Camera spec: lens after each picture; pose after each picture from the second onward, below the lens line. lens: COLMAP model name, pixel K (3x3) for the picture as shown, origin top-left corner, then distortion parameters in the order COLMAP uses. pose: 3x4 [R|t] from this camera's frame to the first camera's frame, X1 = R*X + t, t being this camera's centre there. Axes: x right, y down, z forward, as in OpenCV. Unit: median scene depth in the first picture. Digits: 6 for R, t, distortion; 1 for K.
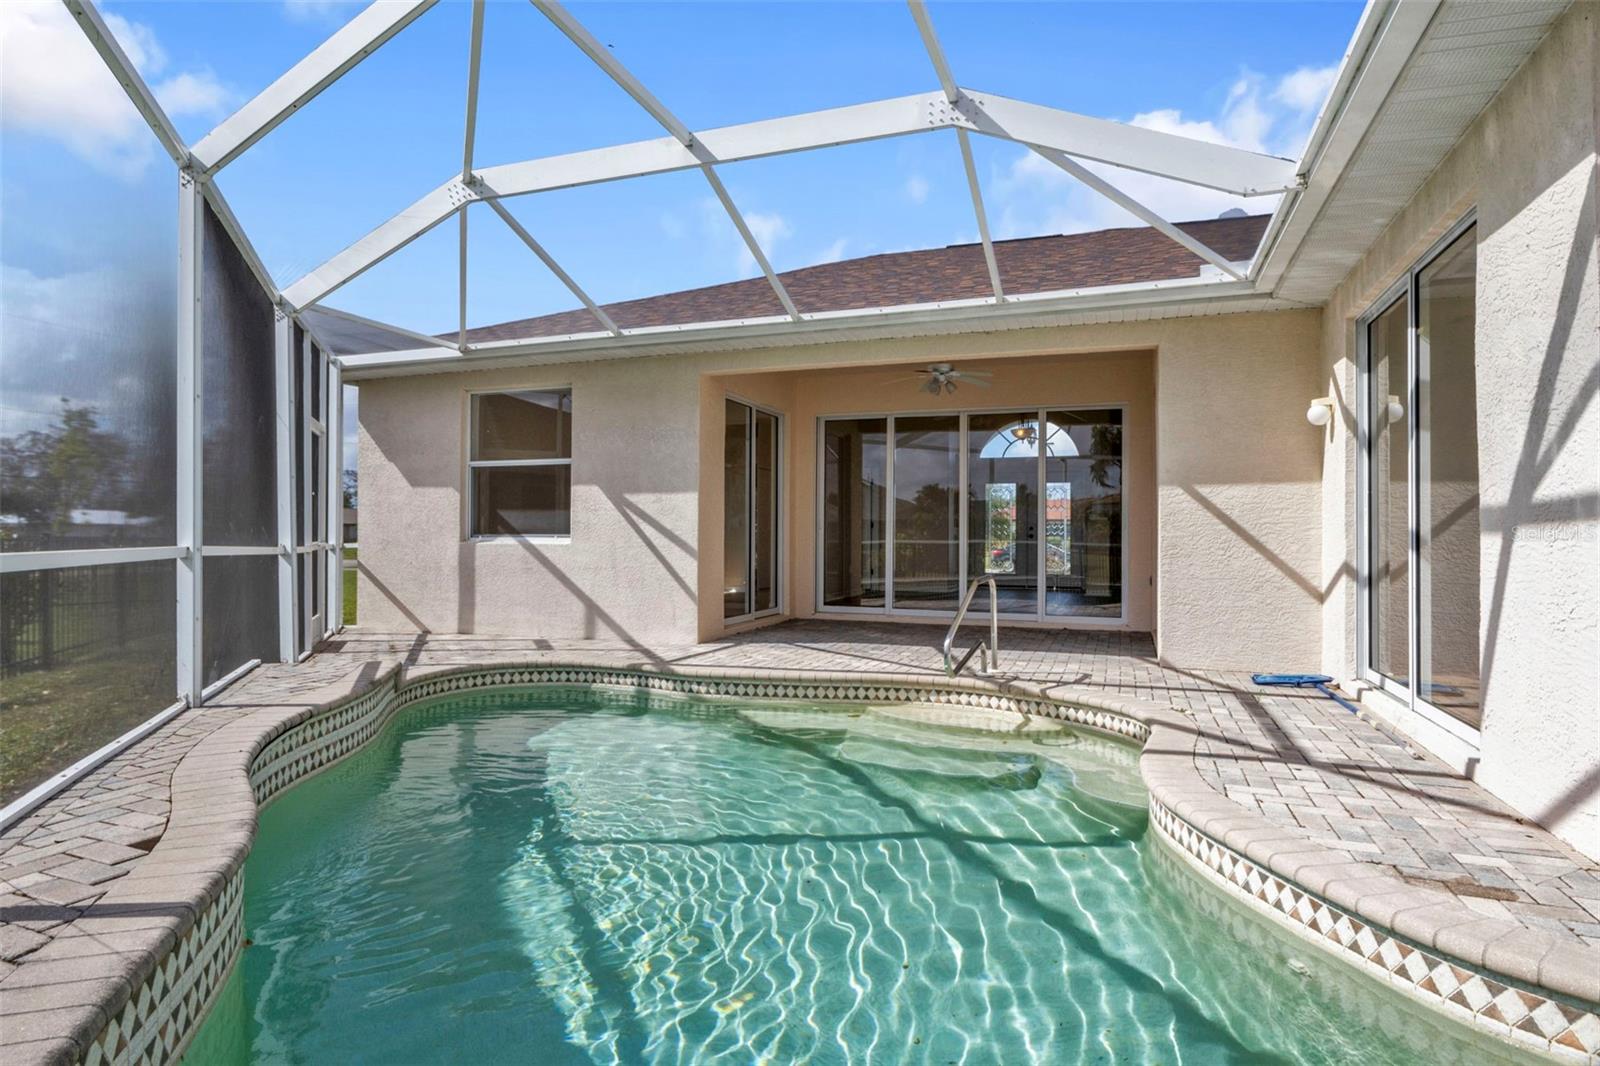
lens RADIAL K [[885.2, 0, 799.5], [0, 885.2, 530.4], [0, 0, 1]] dist [0.000314, -0.001772]
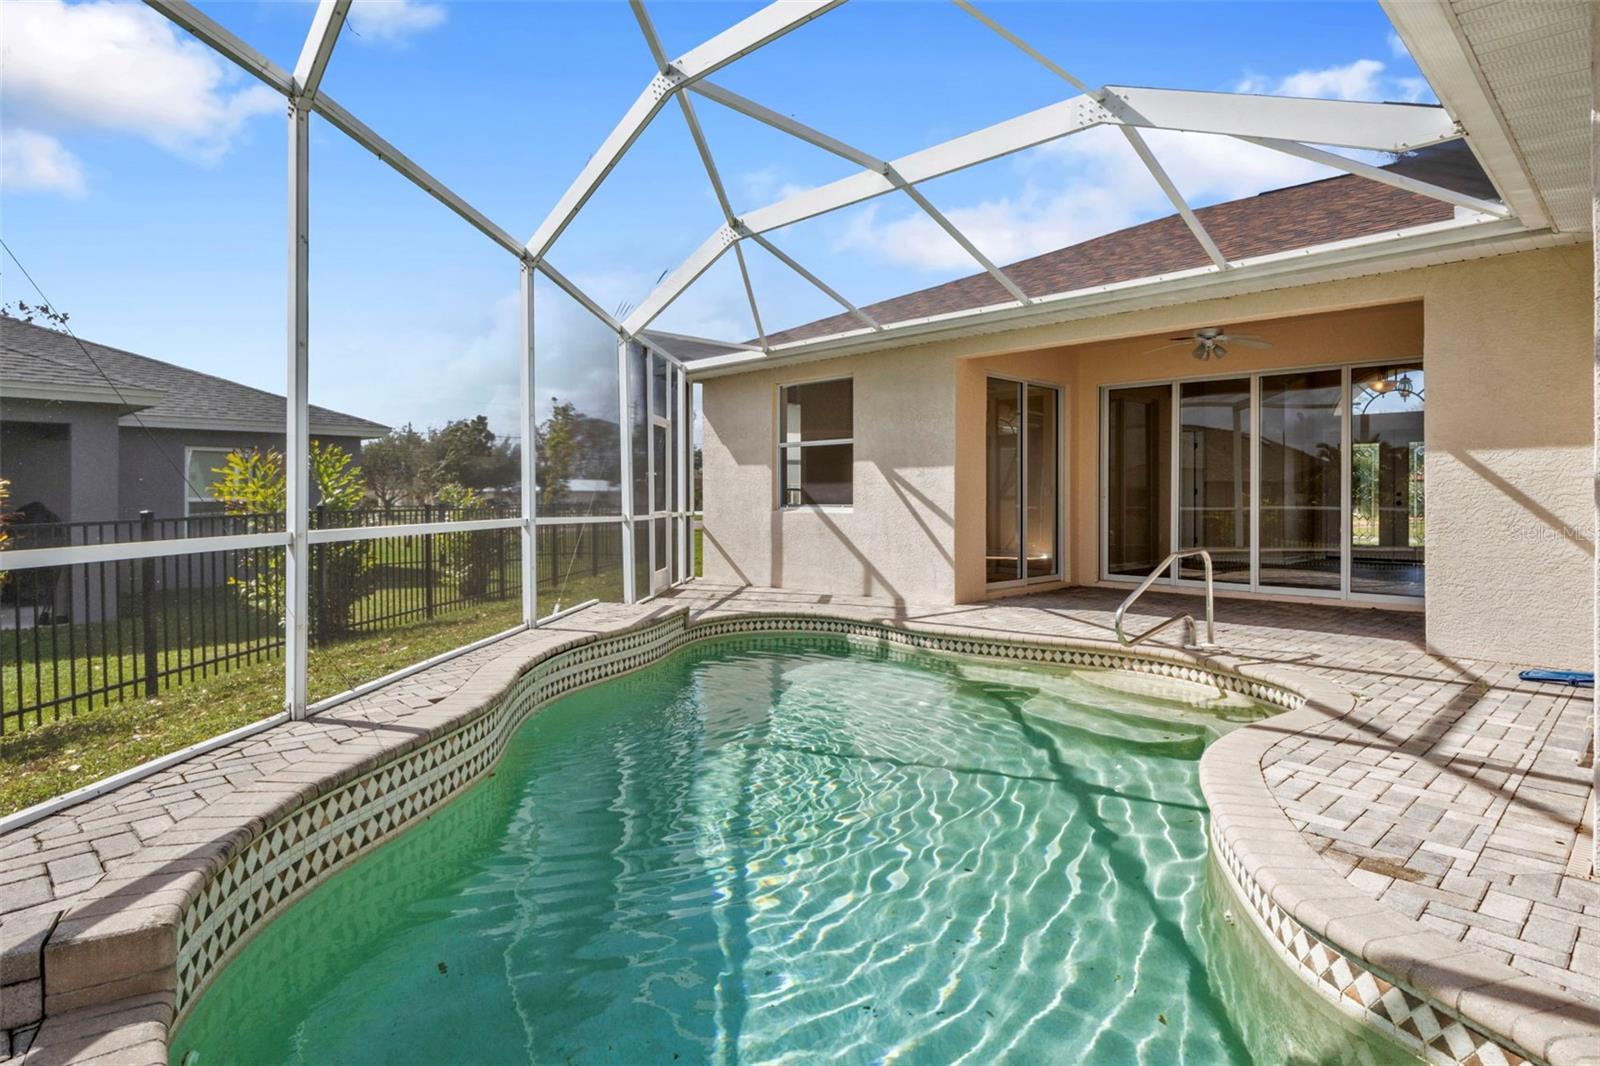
lens RADIAL K [[885.2, 0, 813.7], [0, 885.2, 501.8], [0, 0, 1]] dist [0.000314, -0.001772]
pose [[0.906317, -0.001464, -0.422597, 0.227502], [0.005811, 0.999943, 0.008999, -0.012279], [0.422559, -0.010612, 0.906273, -0.079528]]
